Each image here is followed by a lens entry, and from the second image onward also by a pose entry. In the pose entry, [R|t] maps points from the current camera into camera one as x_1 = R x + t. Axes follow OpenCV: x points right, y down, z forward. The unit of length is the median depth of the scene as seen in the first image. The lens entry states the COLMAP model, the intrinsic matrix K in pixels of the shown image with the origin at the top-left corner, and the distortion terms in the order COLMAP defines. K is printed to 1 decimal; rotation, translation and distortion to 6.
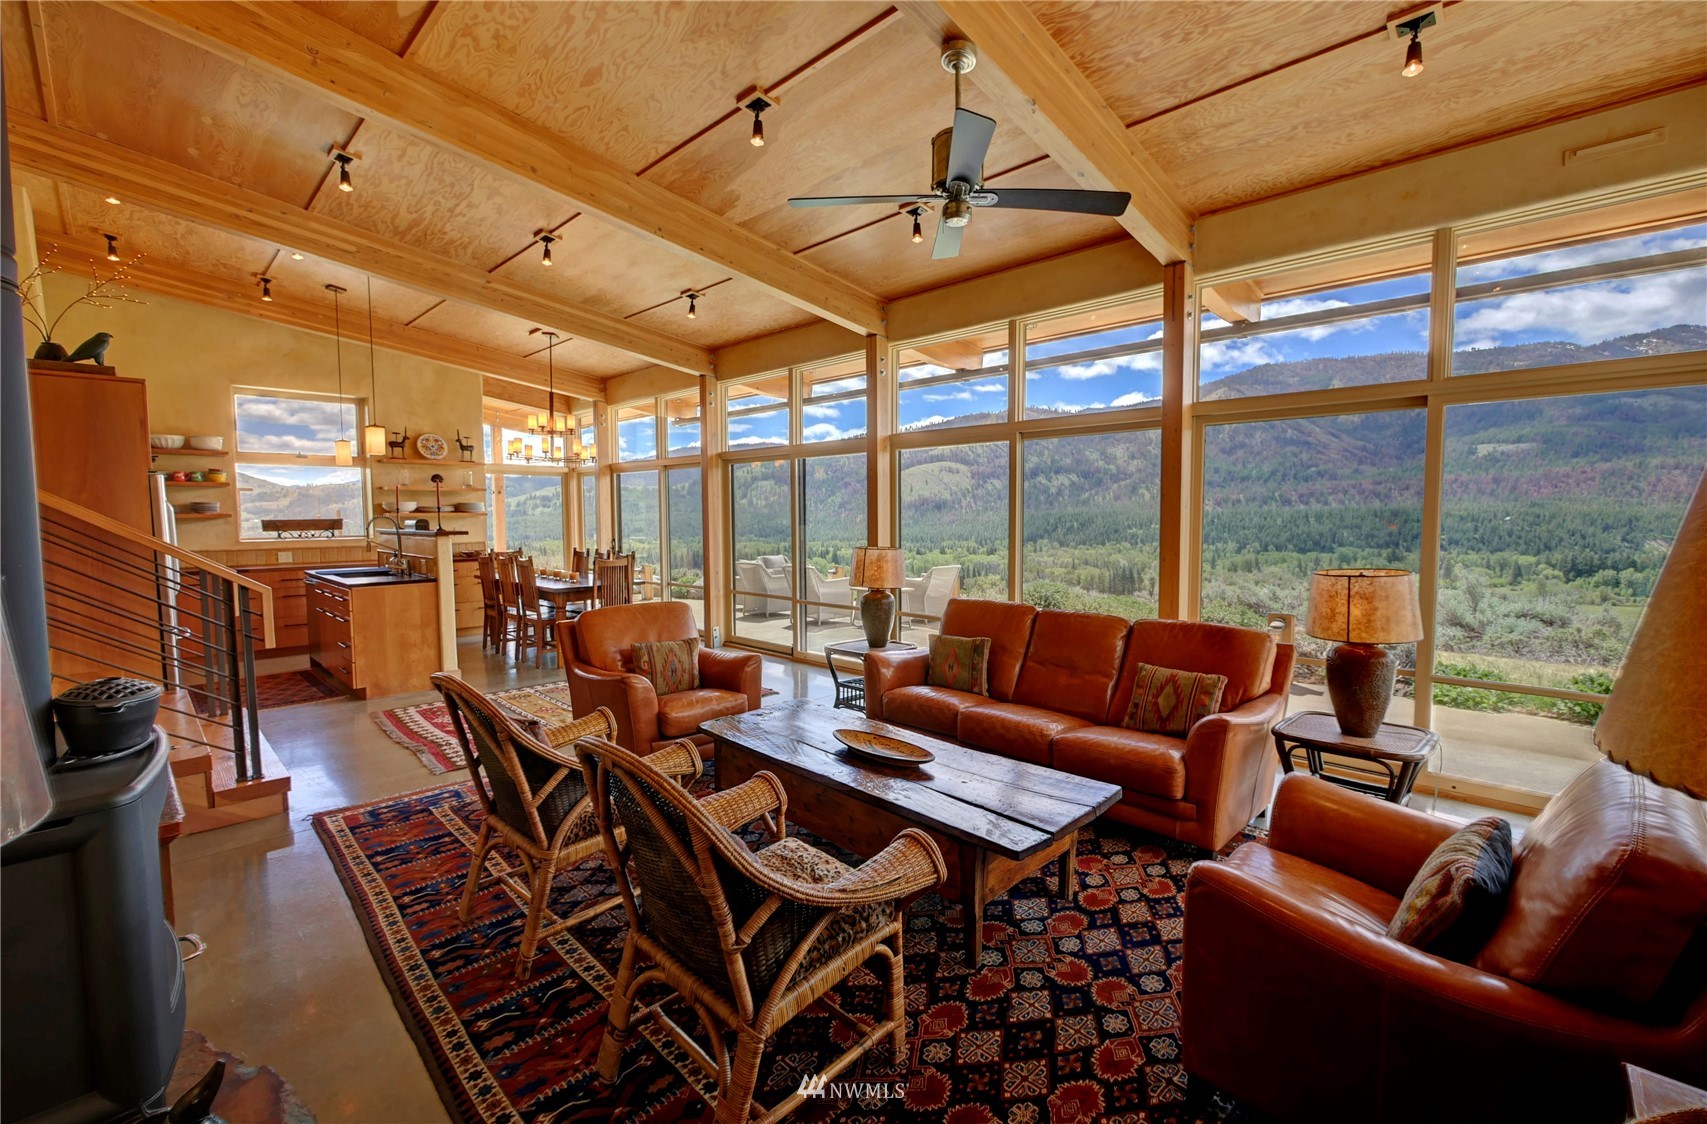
lens RADIAL K [[725.6, 0, 858.6], [0, 725.6, 565.5], [0, 0, 1]] dist [-0.003550, 0.000605]
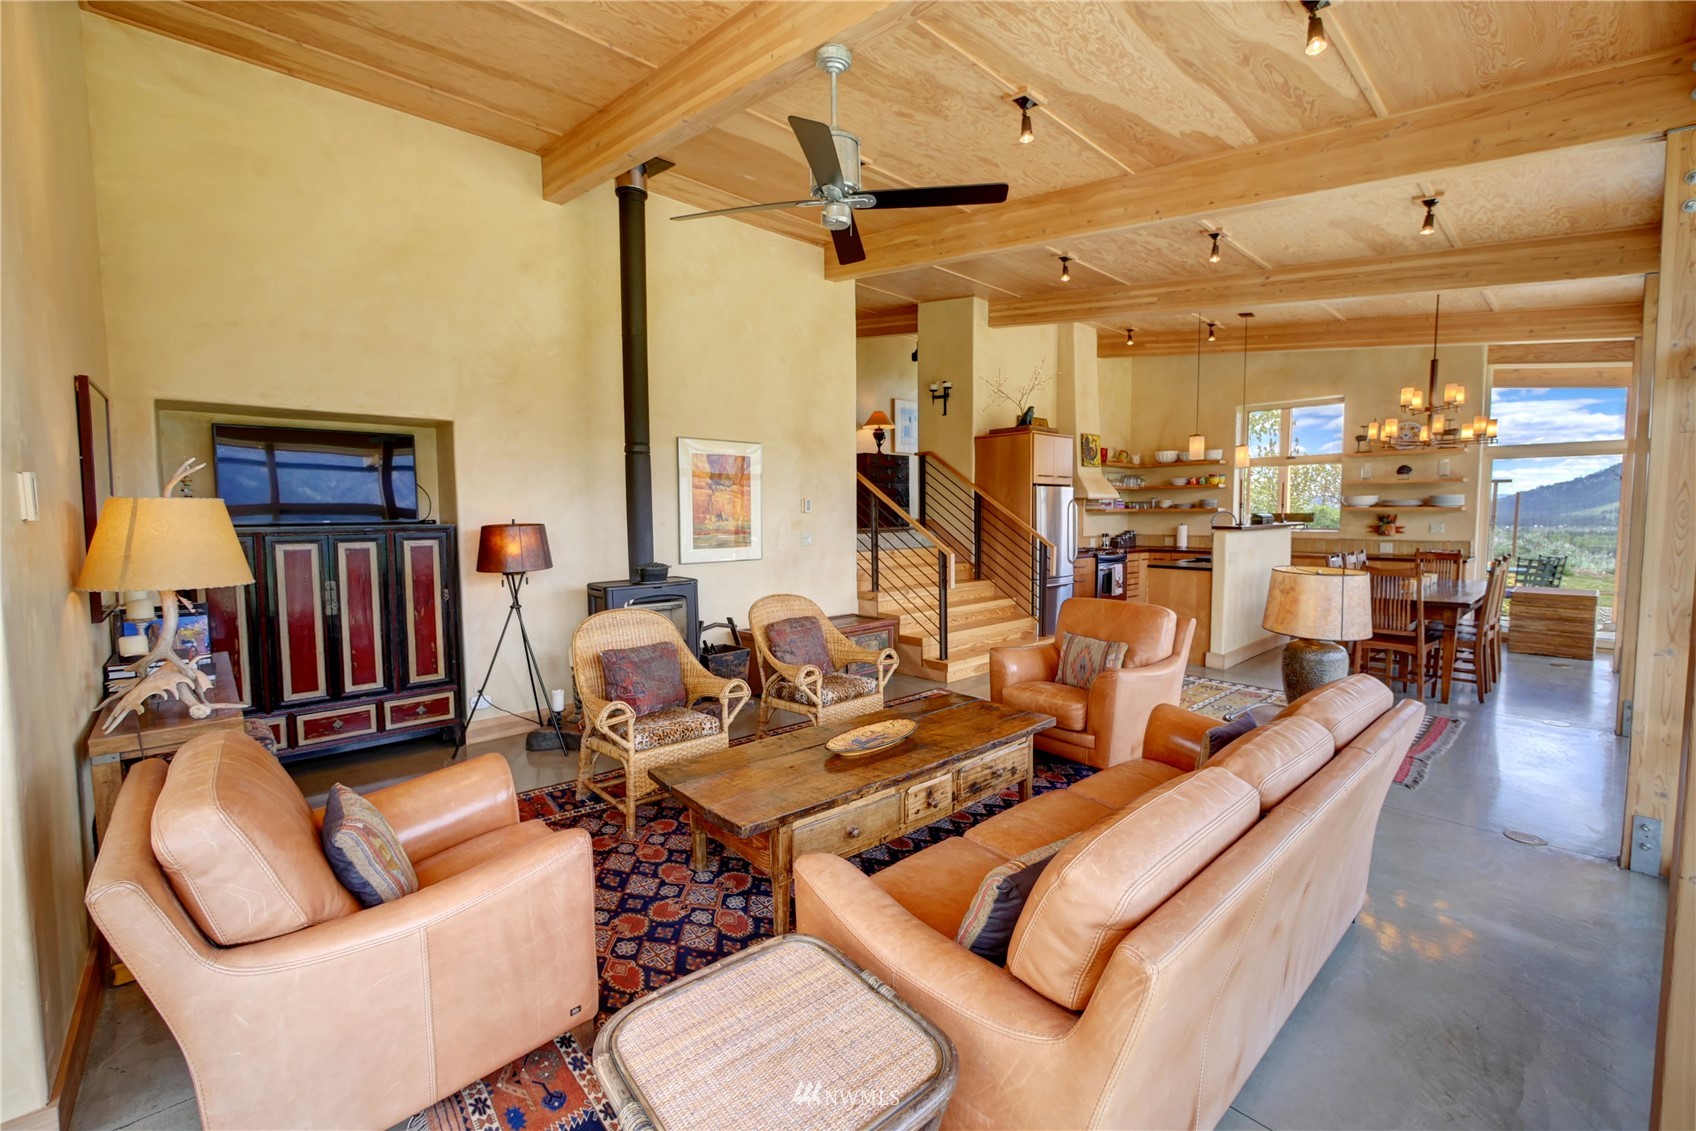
lens RADIAL K [[695.9, 0, 848.0], [0, 695.9, 565.5], [0, 0, 1]] dist [-0.000768, -0.000257]
pose [[-0.060304, 0.084021, -0.994638, 0.510650], [-0.068635, 0.993744, 0.088107, -0.040924], [0.995818, 0.073580, -0.054159, 0.499825]]
